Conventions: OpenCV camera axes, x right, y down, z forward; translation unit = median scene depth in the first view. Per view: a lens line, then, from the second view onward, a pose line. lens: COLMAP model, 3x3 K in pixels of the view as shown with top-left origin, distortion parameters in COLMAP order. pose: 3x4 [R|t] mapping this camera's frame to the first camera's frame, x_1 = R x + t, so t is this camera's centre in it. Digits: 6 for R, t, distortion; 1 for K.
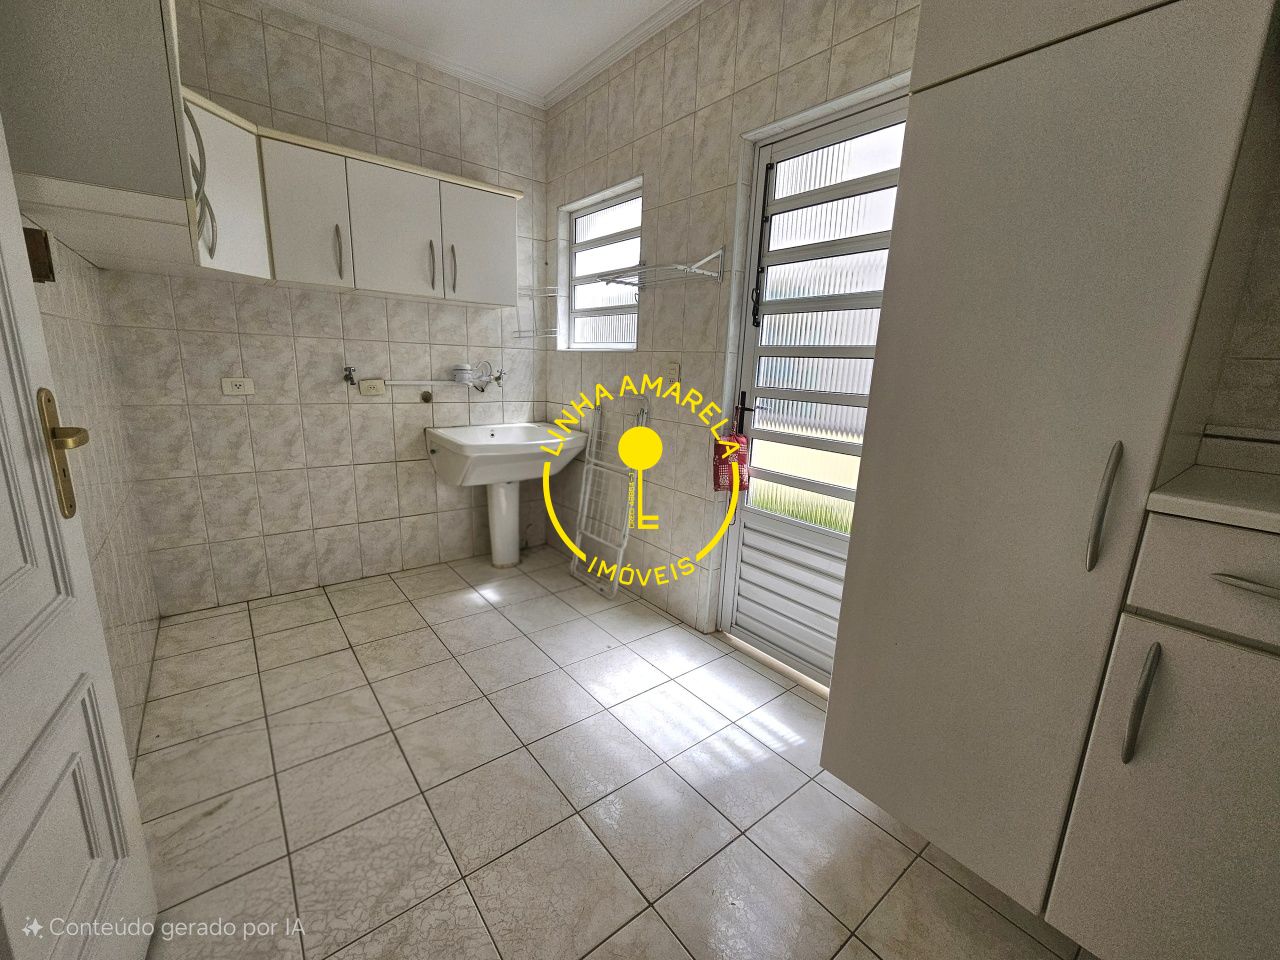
lens RADIAL K [[523.9, 0, 640.3], [0, 523.9, 479.0], [0, 0, 1]] dist [-0.001004, 0.000788]
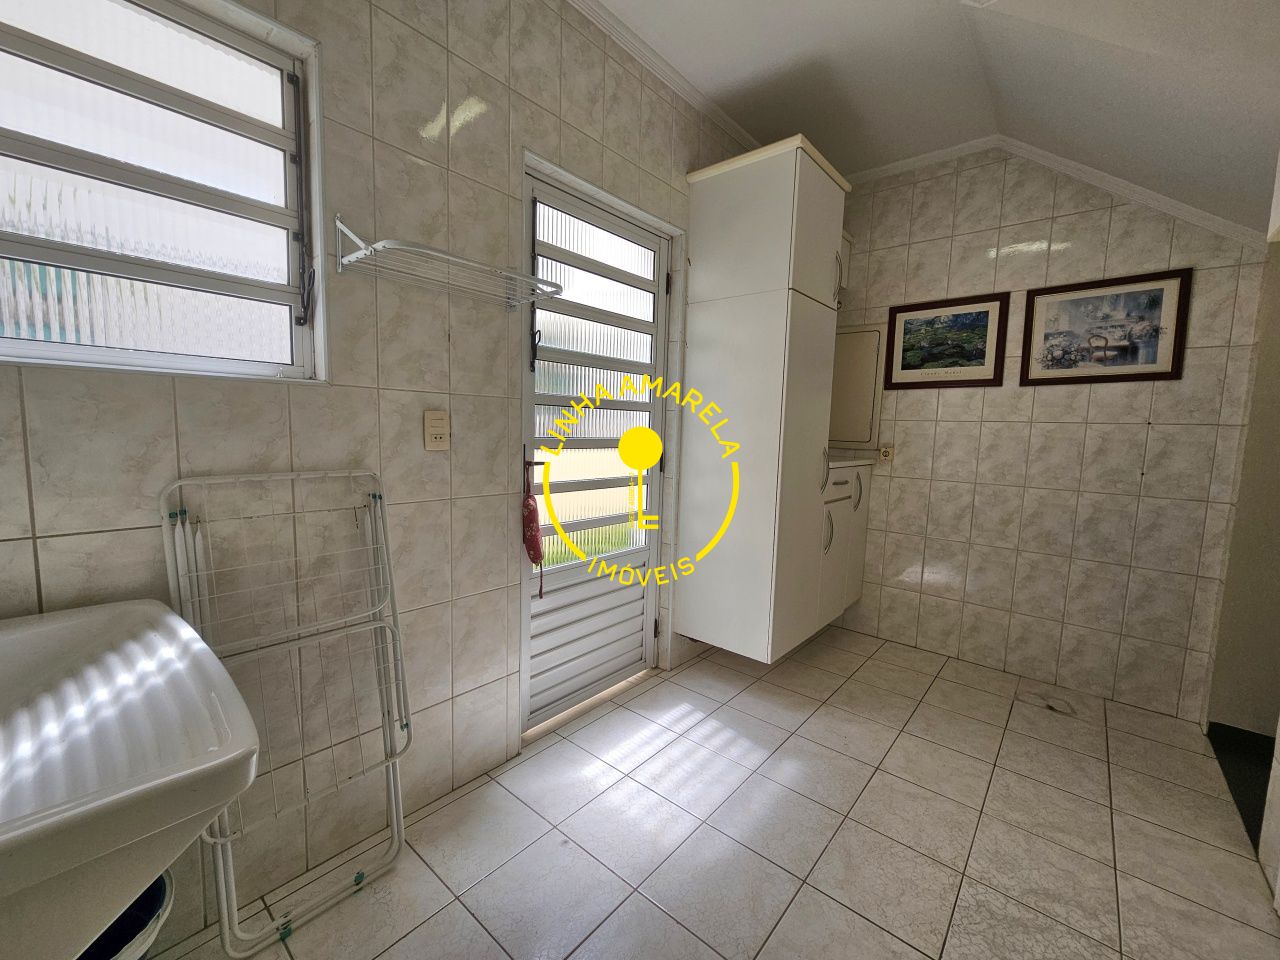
lens RADIAL K [[523.9, 0, 640.5], [0, 523.9, 483.6], [0, 0, 1]] dist [-0.001004, 0.000788]
pose [[-0.186346, -0.148717, 0.971164, -0.793163], [0.172623, 0.968144, 0.181377, -0.265948], [-0.967200, 0.201445, -0.154738, 1.121940]]
